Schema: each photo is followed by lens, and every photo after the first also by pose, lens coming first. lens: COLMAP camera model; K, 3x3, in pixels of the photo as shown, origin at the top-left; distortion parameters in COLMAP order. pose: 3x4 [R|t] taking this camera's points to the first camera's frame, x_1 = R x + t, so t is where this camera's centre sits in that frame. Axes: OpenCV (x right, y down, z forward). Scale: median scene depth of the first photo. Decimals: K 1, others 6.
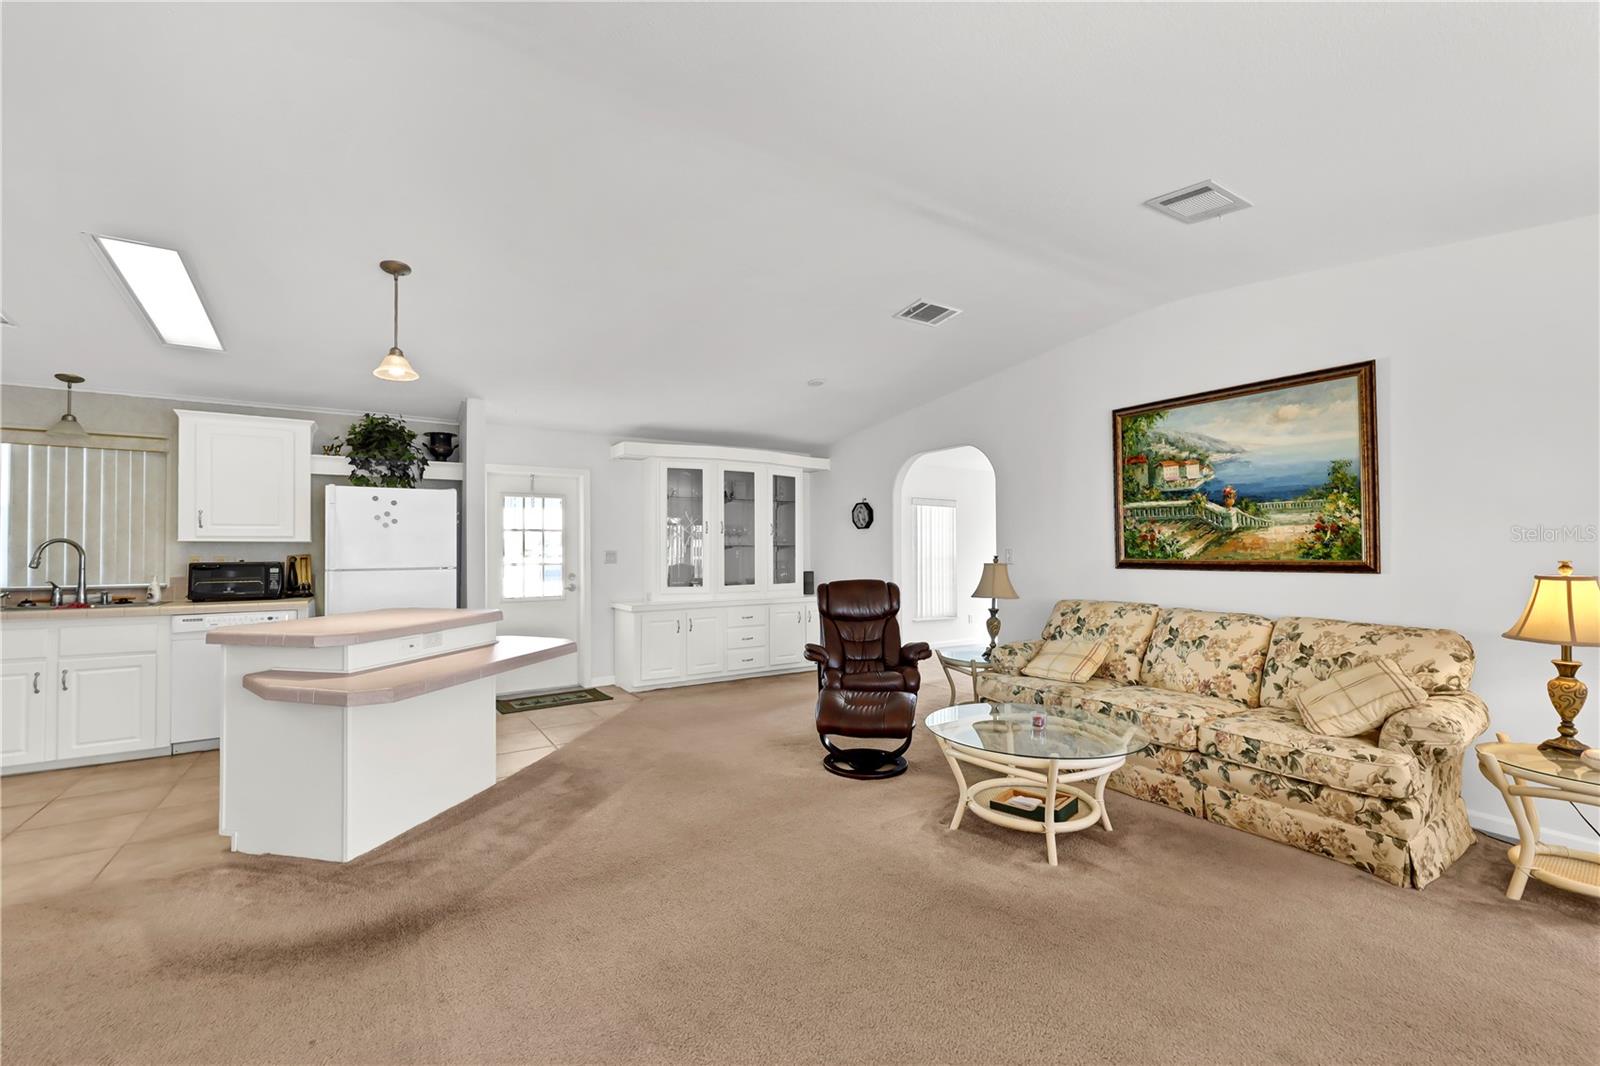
lens RADIAL K [[661.6, 0, 797.6], [0, 661.6, 536.4], [0, 0, 1]] dist [0.000349, 0.000272]
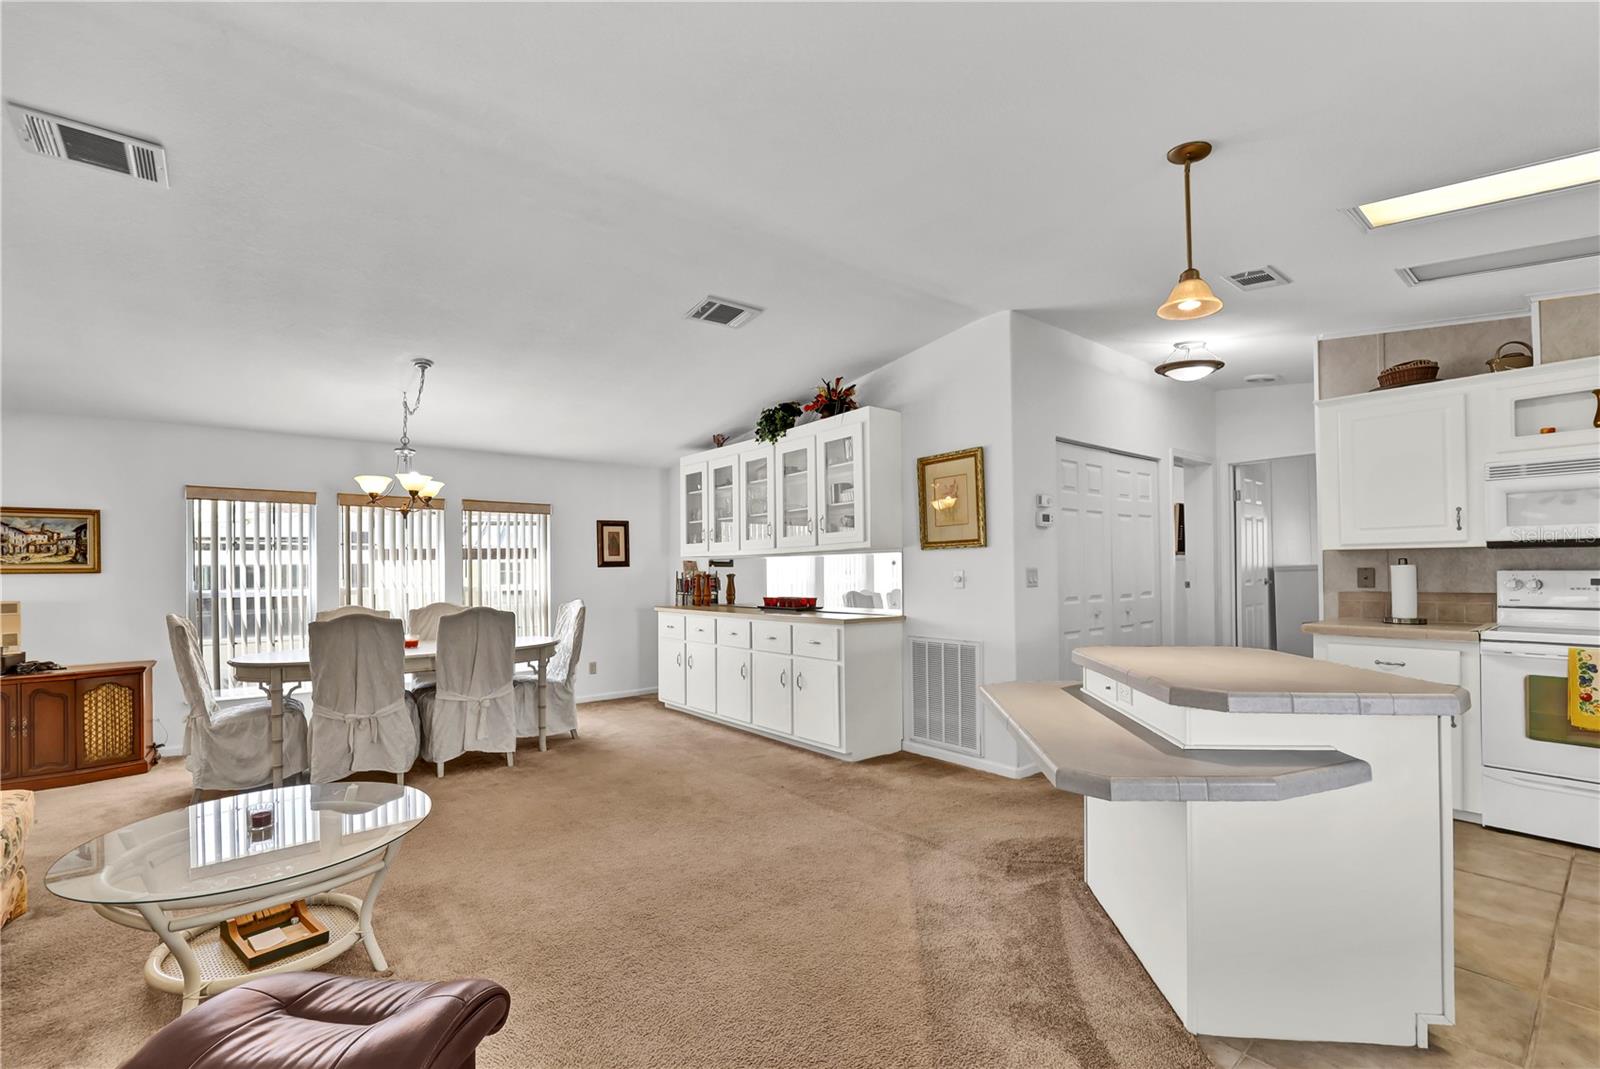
lens RADIAL K [[692.7, 0, 780.9], [0, 692.7, 563.7], [0, 0, 1]] dist [-0.000340, 0.000218]
pose [[-0.995296, 0.014024, -0.095863, -0.086392], [0.016785, 0.999466, -0.028049, 0.024736], [0.095418, -0.029526, -0.994999, 1.266183]]
